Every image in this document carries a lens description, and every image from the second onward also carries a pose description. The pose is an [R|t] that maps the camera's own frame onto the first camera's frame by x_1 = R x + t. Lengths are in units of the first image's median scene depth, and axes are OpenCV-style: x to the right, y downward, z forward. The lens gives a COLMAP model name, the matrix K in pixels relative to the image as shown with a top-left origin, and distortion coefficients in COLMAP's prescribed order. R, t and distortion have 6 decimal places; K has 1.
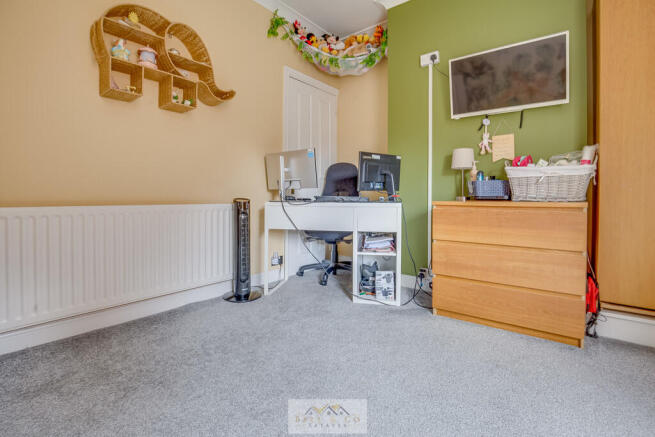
lens RADIAL K [[307.4, 0, 328.2], [0, 307.4, 194.7], [0, 0, 1]] dist [-0.000580, -0.000020]
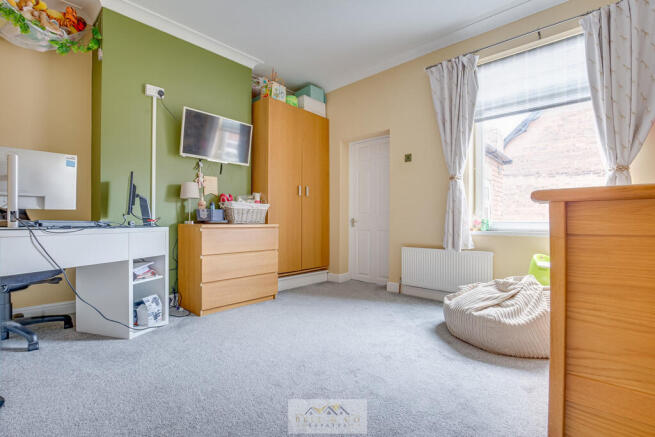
lens RADIAL K [[312.4, 0, 327.5], [0, 312.4, 218.5], [0, 0, 1]] dist [-0.001573, 0.000077]
pose [[0.093238, 0.008277, 0.995609, -0.785487], [-0.007590, 0.999942, -0.007602, 0.001432], [-0.995615, -0.006848, 0.093296, 0.344793]]
